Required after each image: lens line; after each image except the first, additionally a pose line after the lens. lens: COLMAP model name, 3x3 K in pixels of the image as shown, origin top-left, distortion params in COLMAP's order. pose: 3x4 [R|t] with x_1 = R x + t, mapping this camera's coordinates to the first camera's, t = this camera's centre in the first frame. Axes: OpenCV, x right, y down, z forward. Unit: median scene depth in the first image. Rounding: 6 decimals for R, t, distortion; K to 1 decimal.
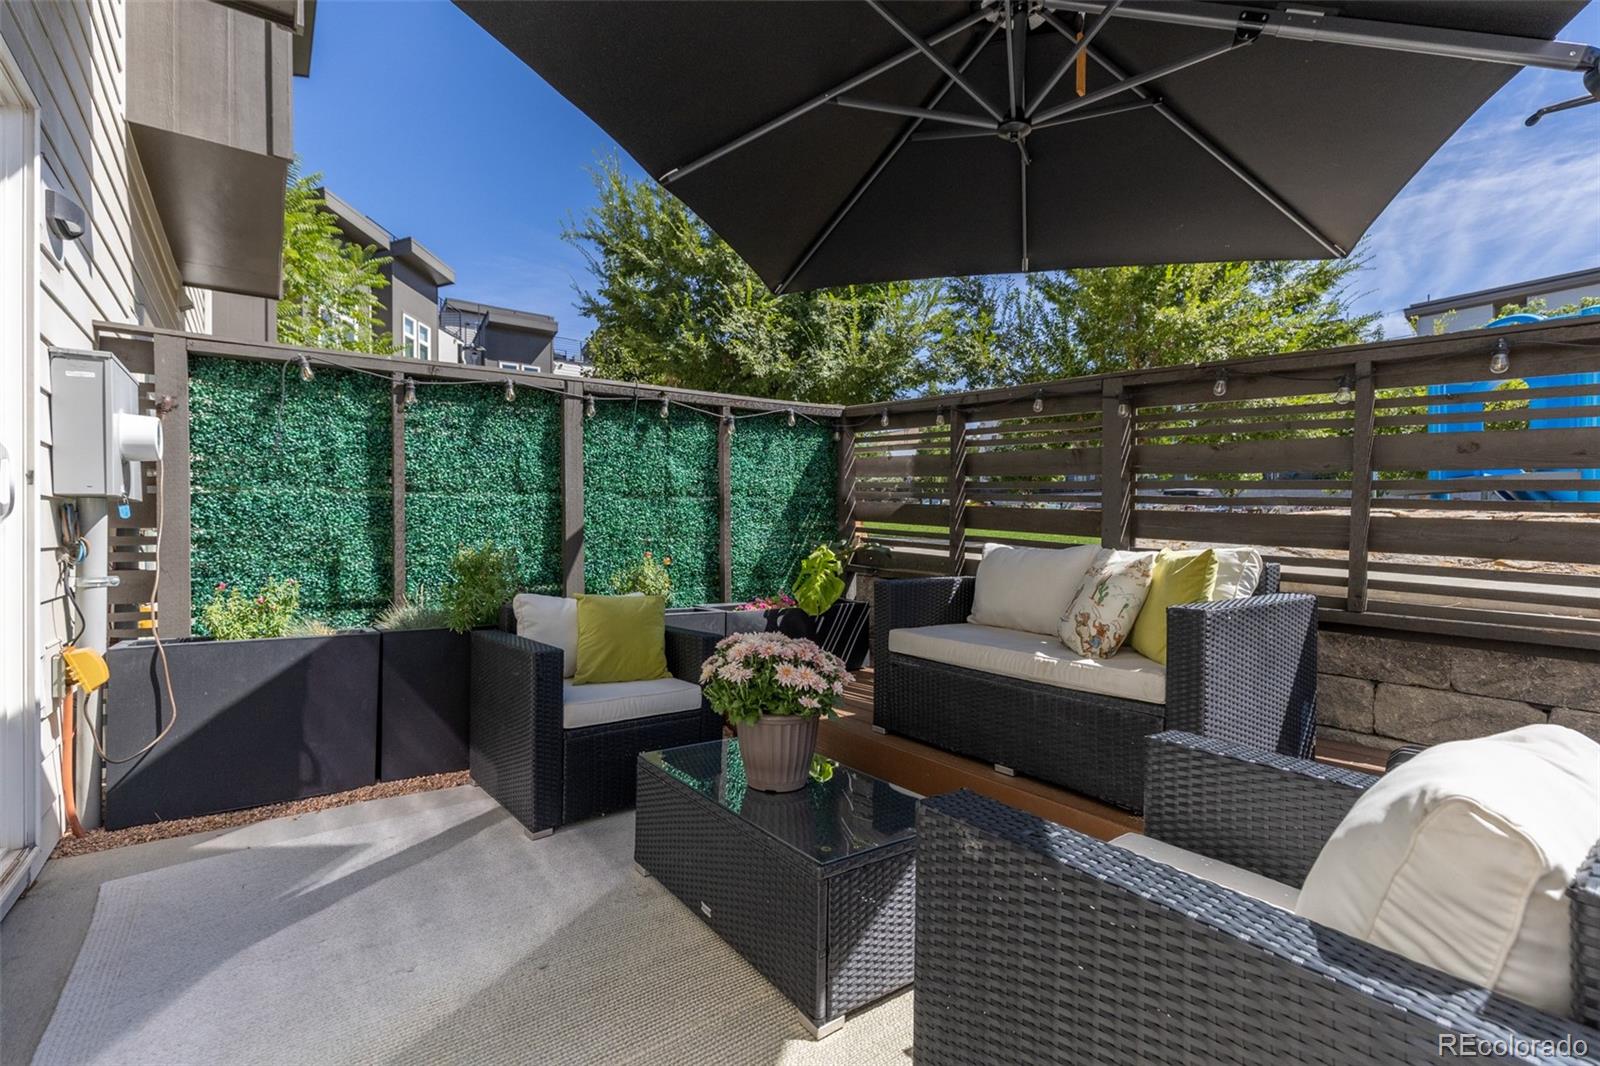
lens RADIAL K [[735.4, 0, 797.2], [0, 735.4, 536.7], [0, 0, 1]] dist [0.010138, -0.001538]
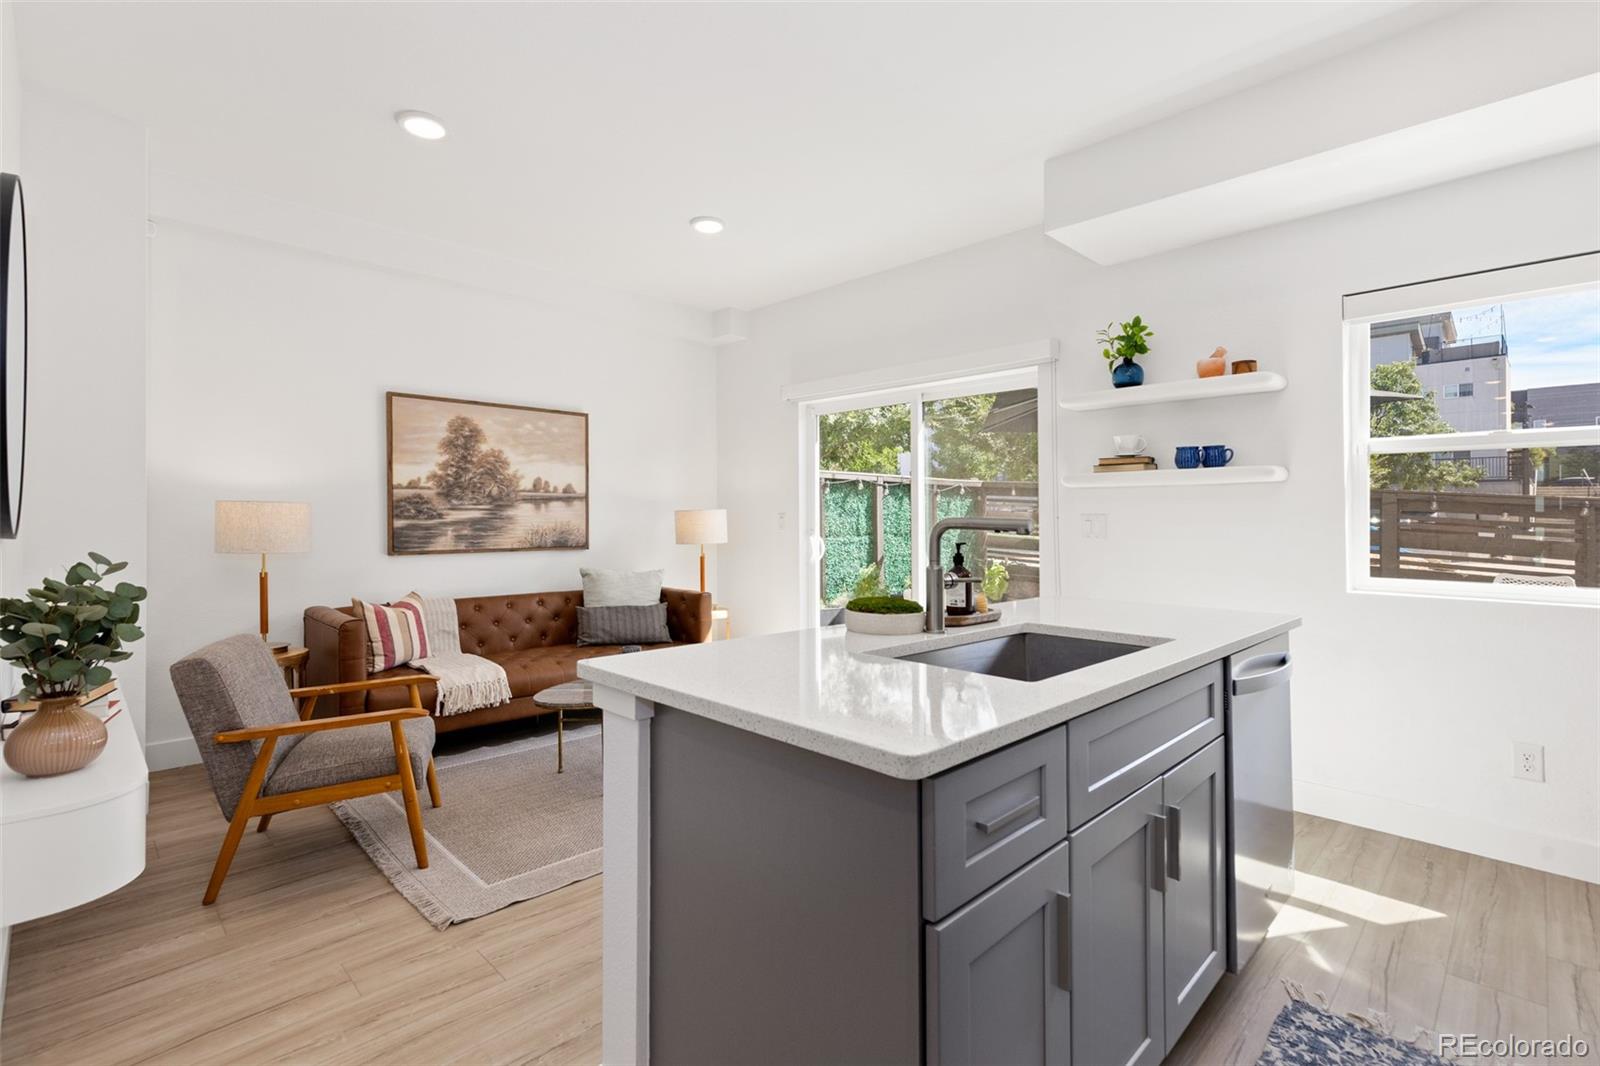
lens RADIAL K [[735.4, 0, 792.1], [0, 735.4, 511.7], [0, 0, 1]] dist [0.010138, -0.001538]
pose [[0.989599, 0.014284, 0.143141, -0.790821], [-0.011538, 0.999734, -0.019992, -0.079752], [-0.143389, 0.018133, 0.989500, -0.822664]]
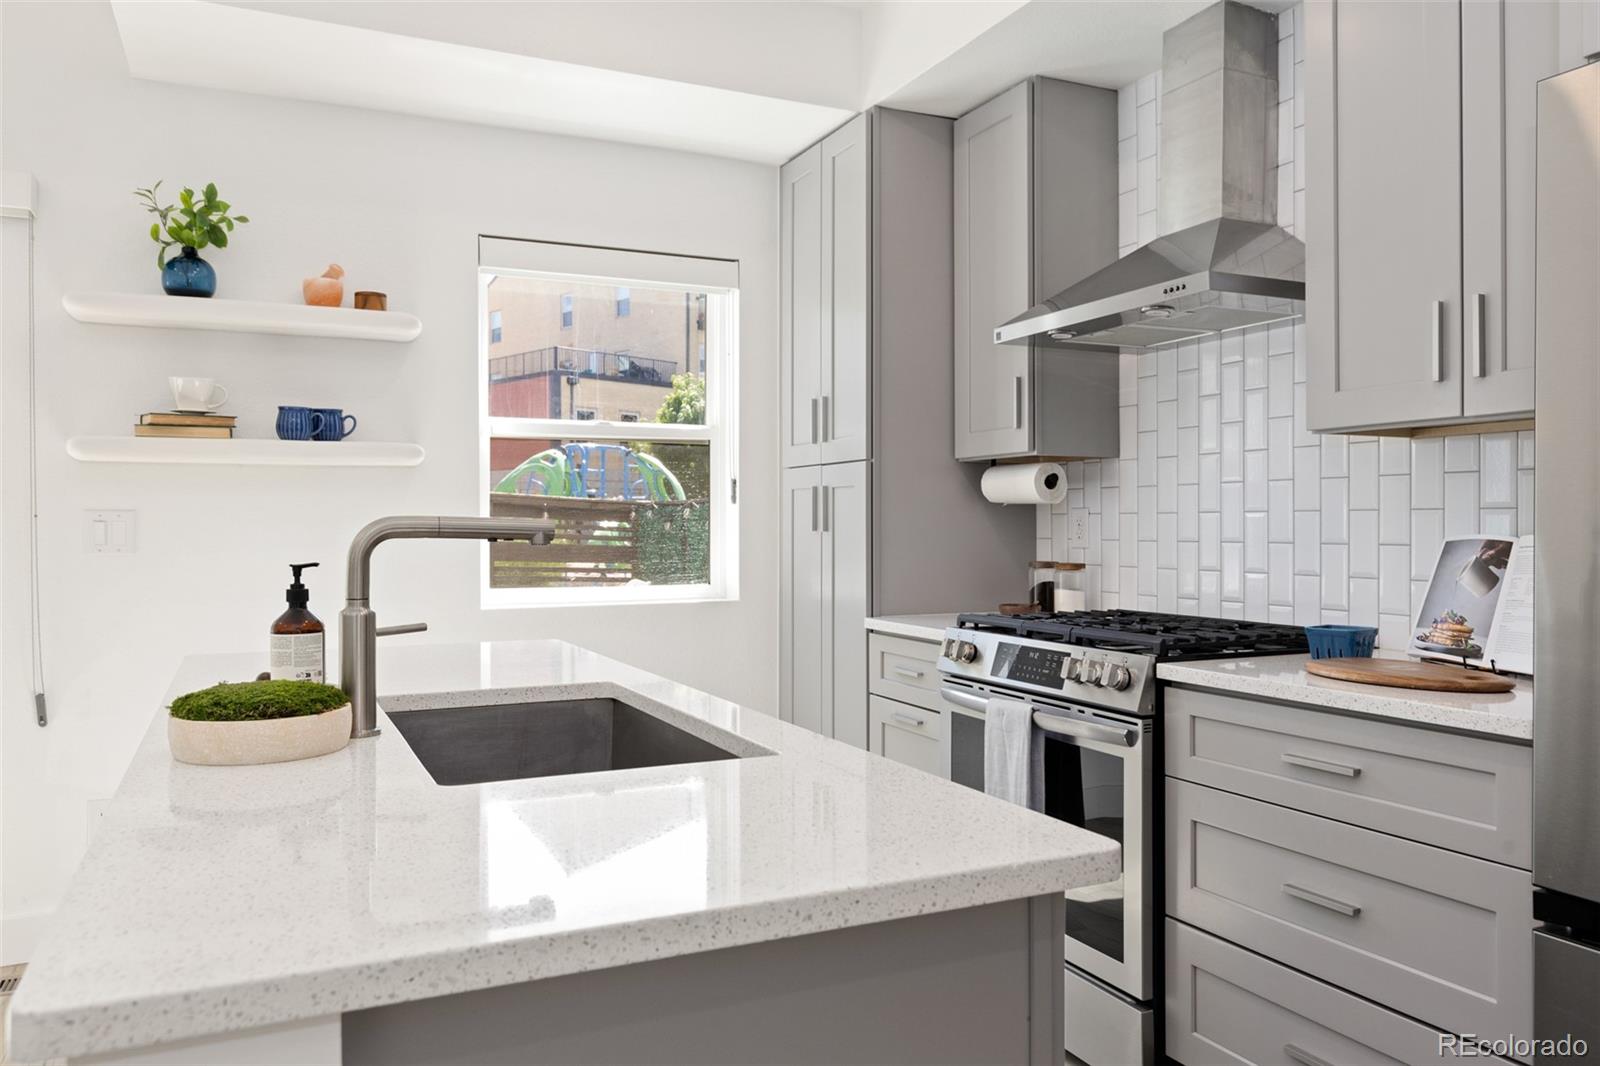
lens RADIAL K [[1155.5, 0, 781.7], [0, 1155.5, 518.1], [0, 0, 1]] dist [-0.009024, 0.008297]
pose [[0.201434, 0.008809, 0.979463, -0.987686], [0.008478, 0.999906, -0.010736, -0.081127], [-0.979465, 0.010466, 0.201340, -0.586433]]
